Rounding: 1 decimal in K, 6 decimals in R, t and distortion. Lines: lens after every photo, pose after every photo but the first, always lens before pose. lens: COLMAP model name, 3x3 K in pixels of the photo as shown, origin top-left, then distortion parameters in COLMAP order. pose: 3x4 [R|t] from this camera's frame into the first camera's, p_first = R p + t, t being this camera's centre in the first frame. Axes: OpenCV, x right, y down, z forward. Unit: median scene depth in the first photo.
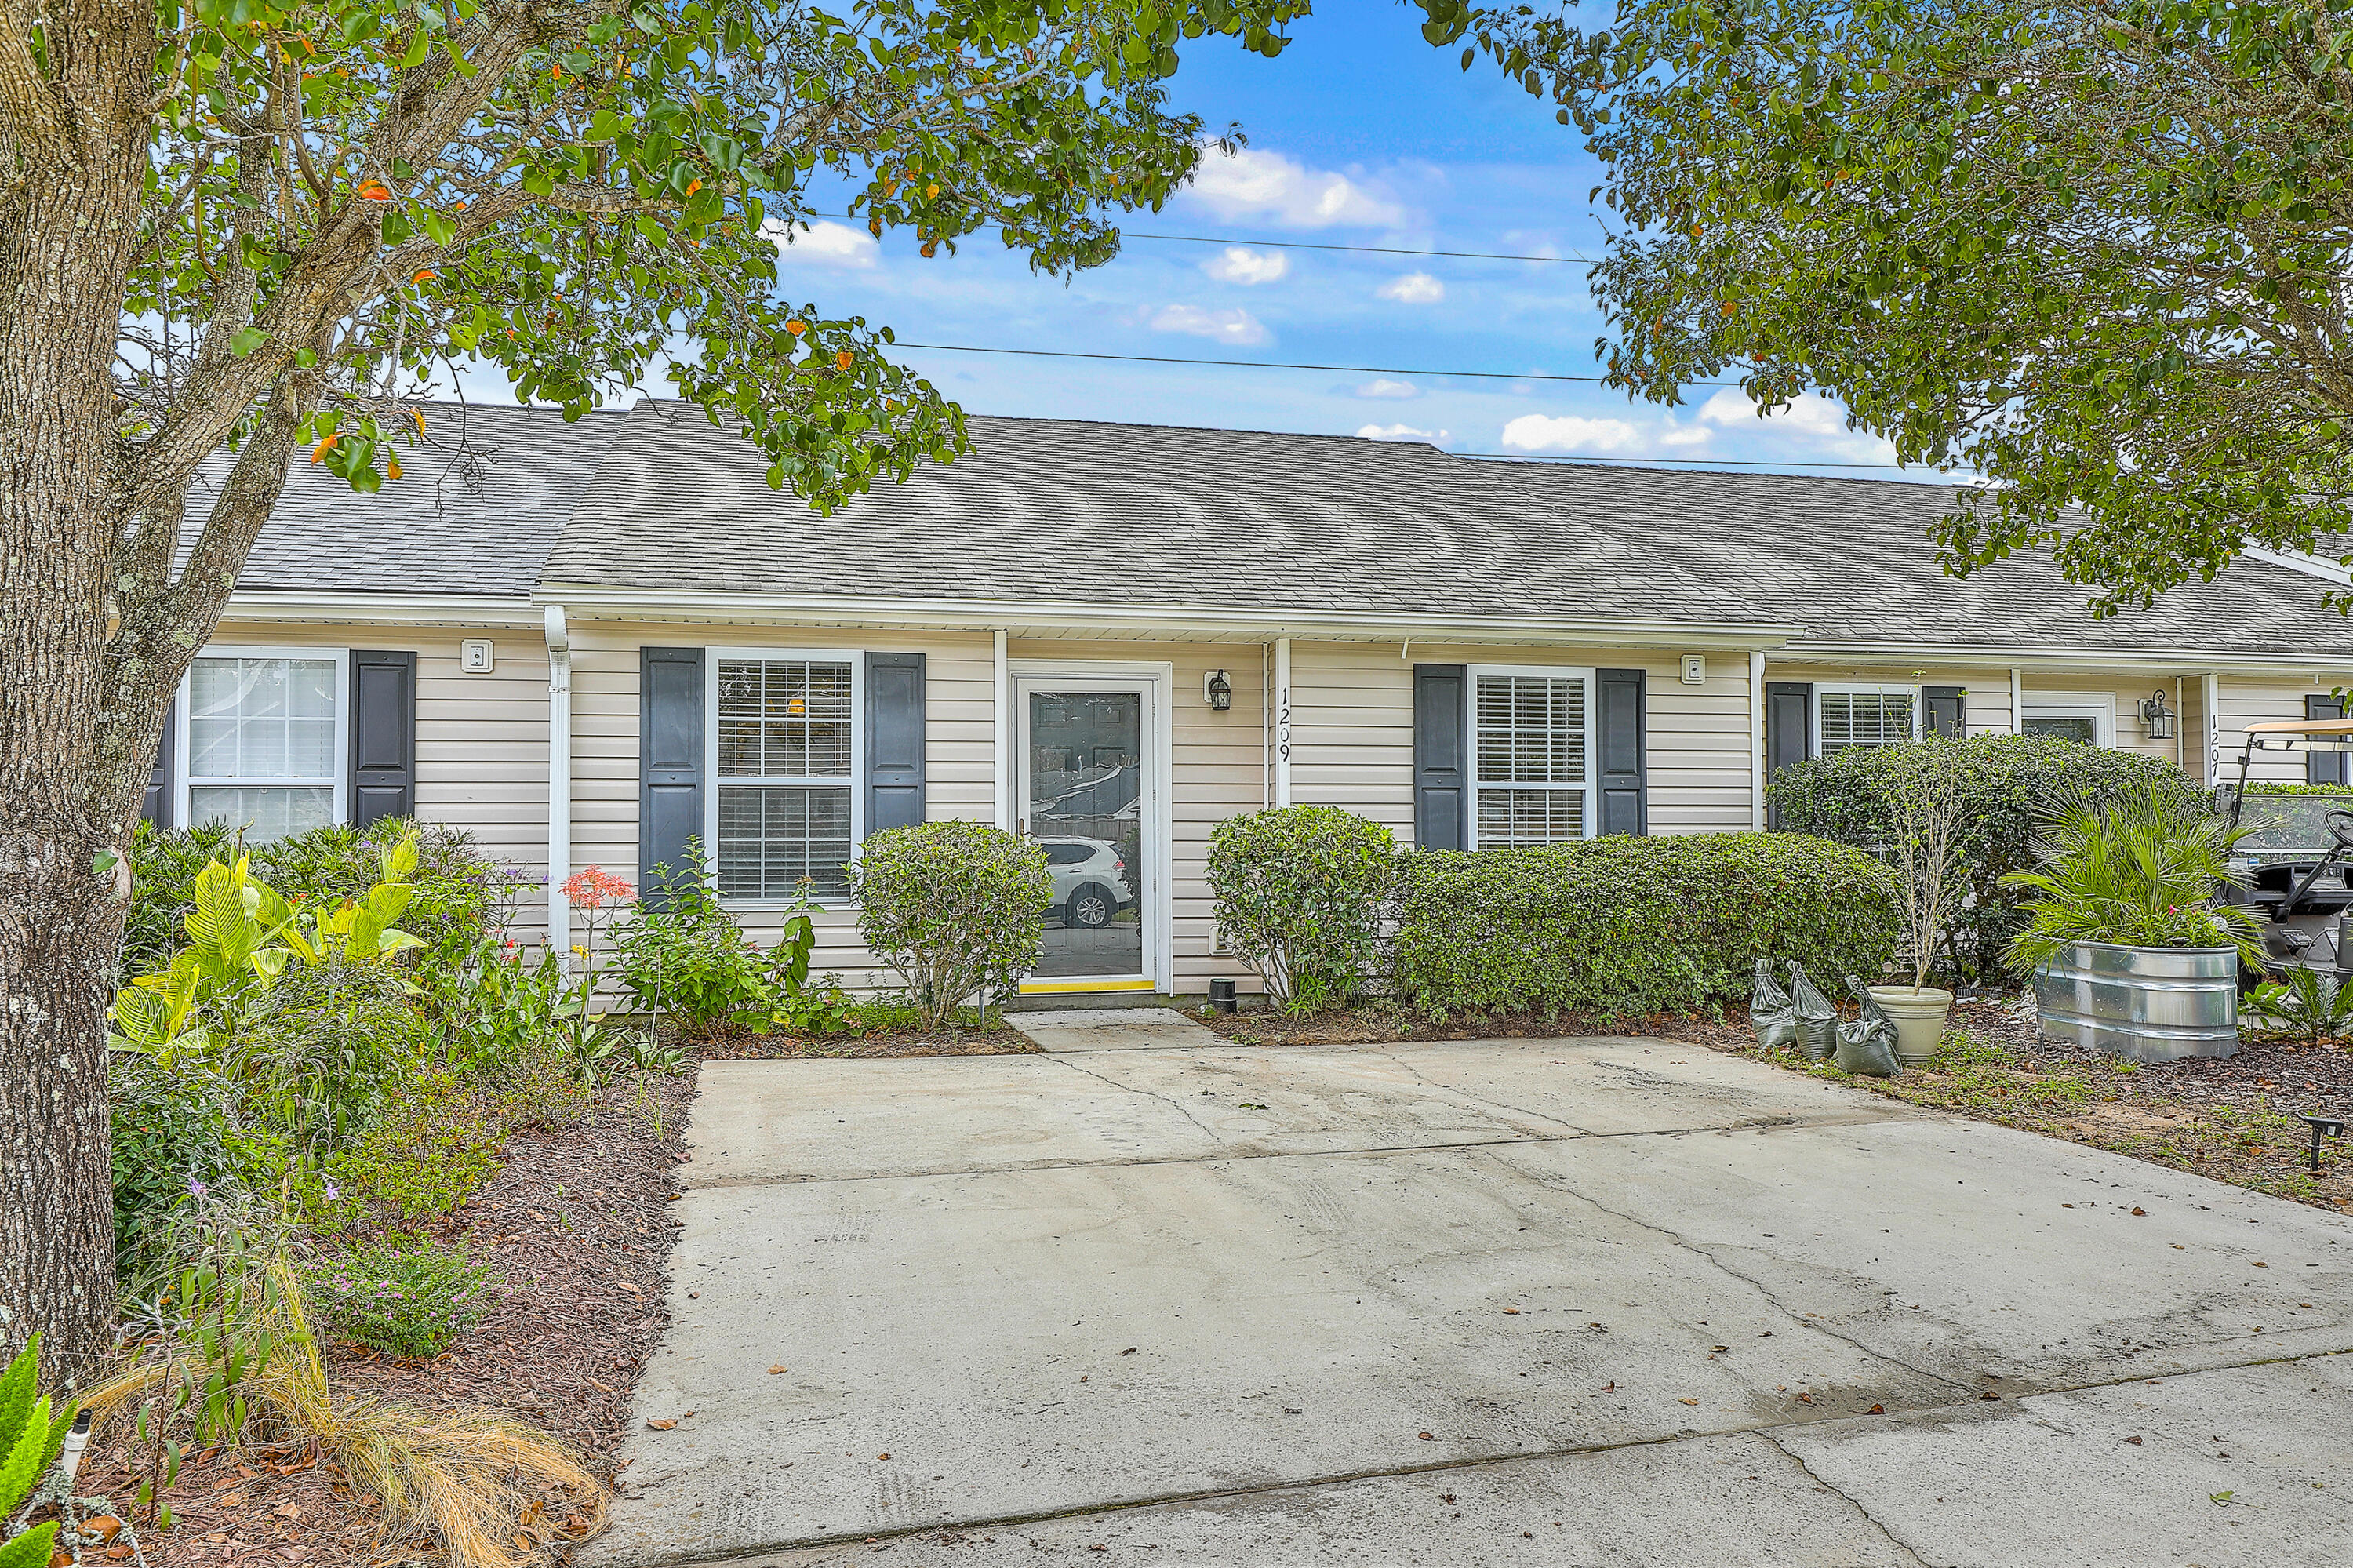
lens RADIAL K [[1695.2, 0, 1144.6], [0, 1695.2, 846.1], [0, 0, 1]] dist [0.009385, -0.003876]
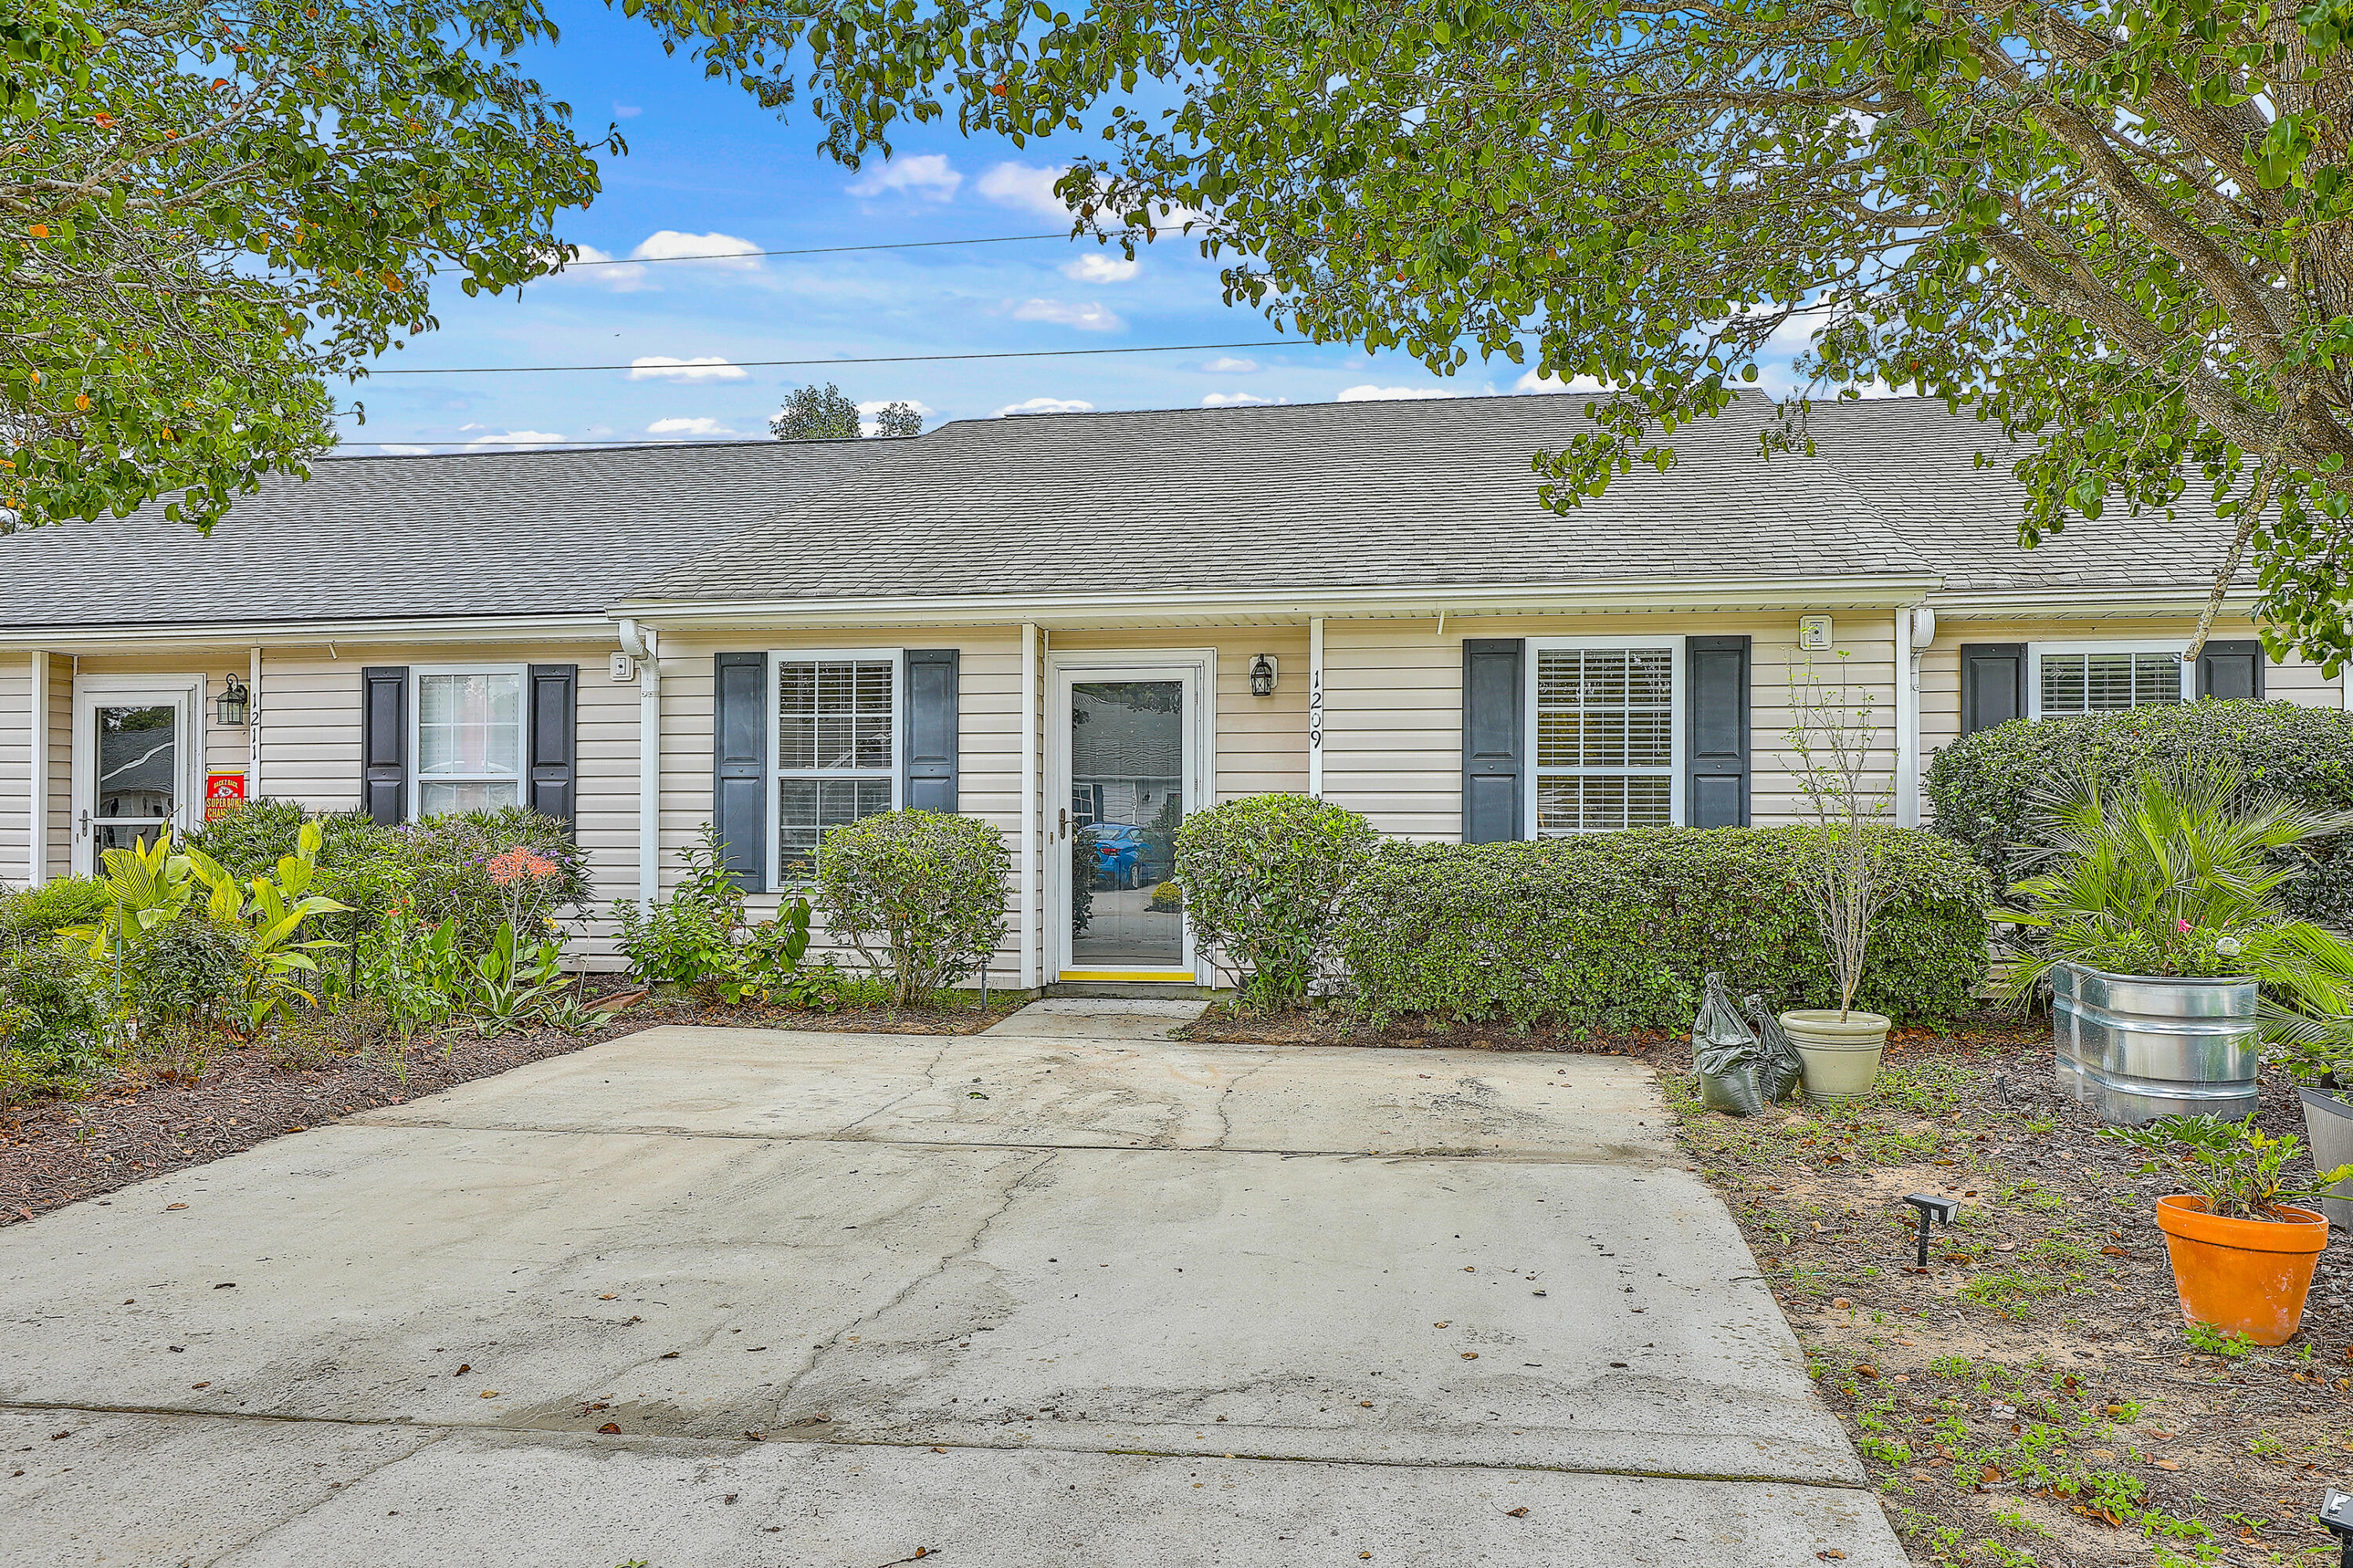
lens RADIAL K [[1695.2, 0, 1162.0], [0, 1695.2, 780.9], [0, 0, 1]] dist [0.009385, -0.003876]
pose [[0.911819, -0.006028, -0.410549, 0.424542], [-0.008141, 0.999430, -0.032755, 0.000944], [0.410512, 0.033209, 0.911250, 0.100165]]
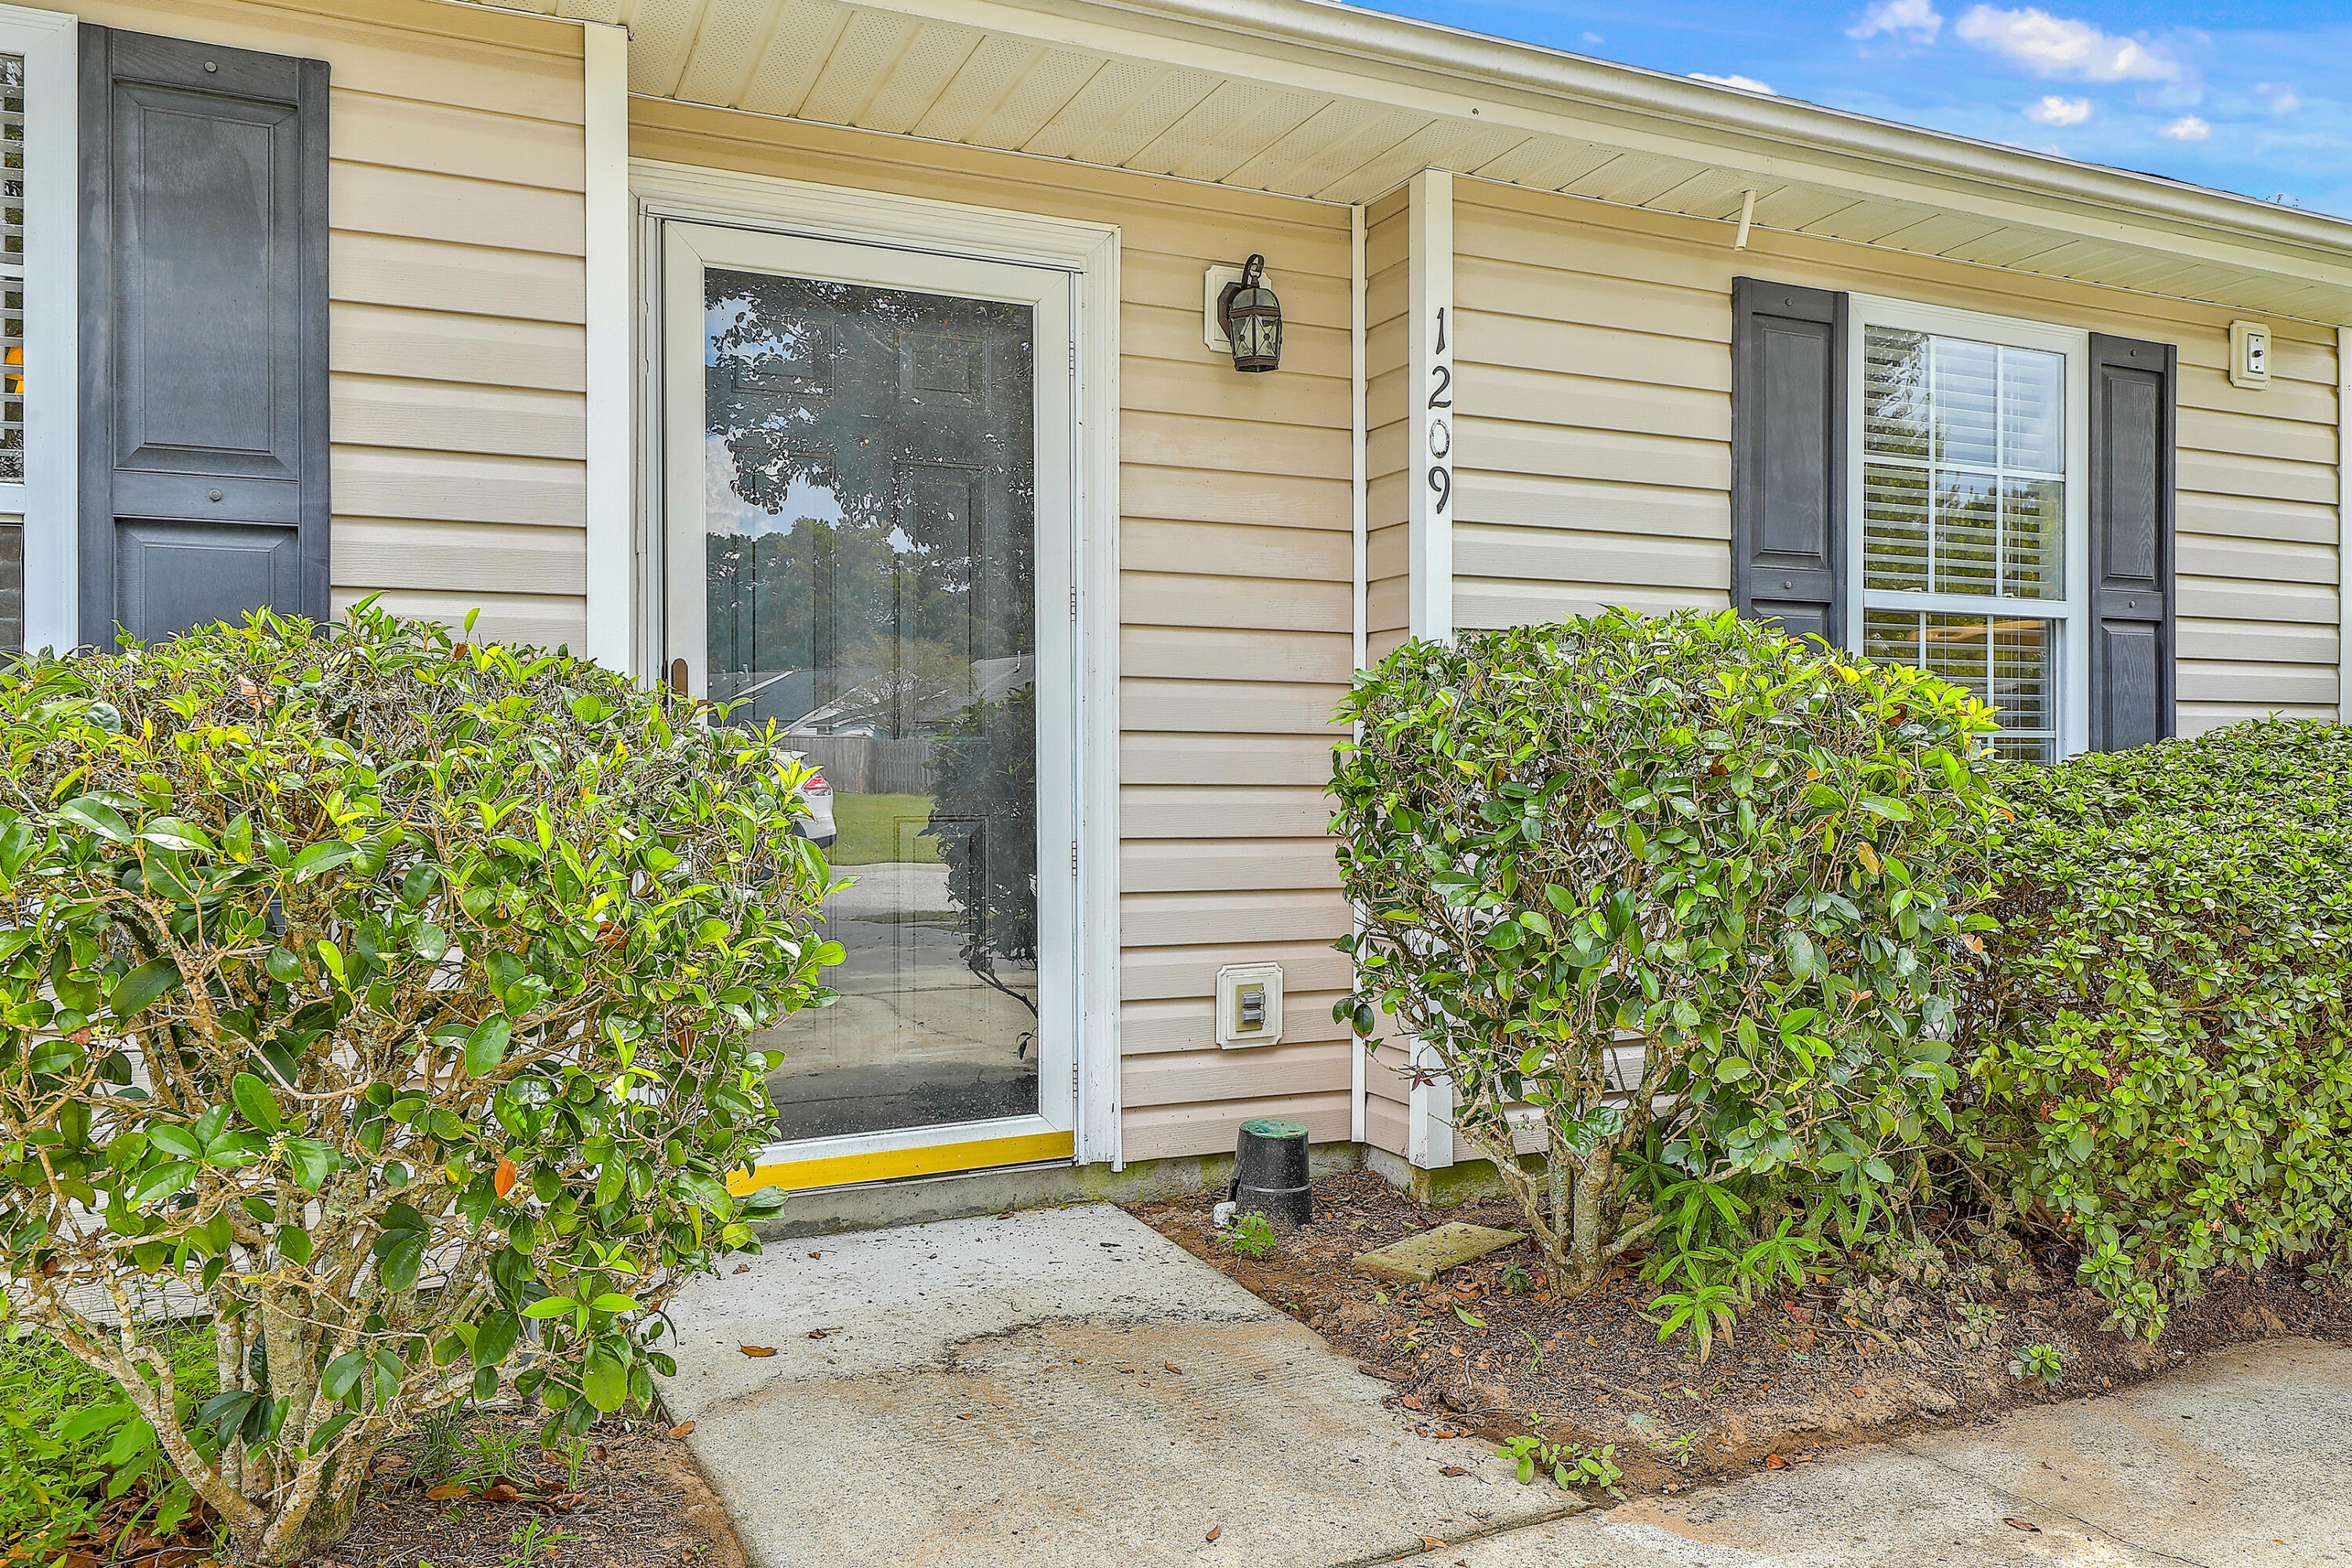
lens RADIAL K [[1694.5, 0, 1178.6], [0, 1694.5, 784.8], [0, 0, 1]] dist [0.009385, -0.003876]
pose [[0.977715, -0.000828, 0.209933, -0.050632], [-0.001588, 0.999934, 0.011341, 0.004070], [-0.209929, -0.011422, 0.977650, 0.706113]]
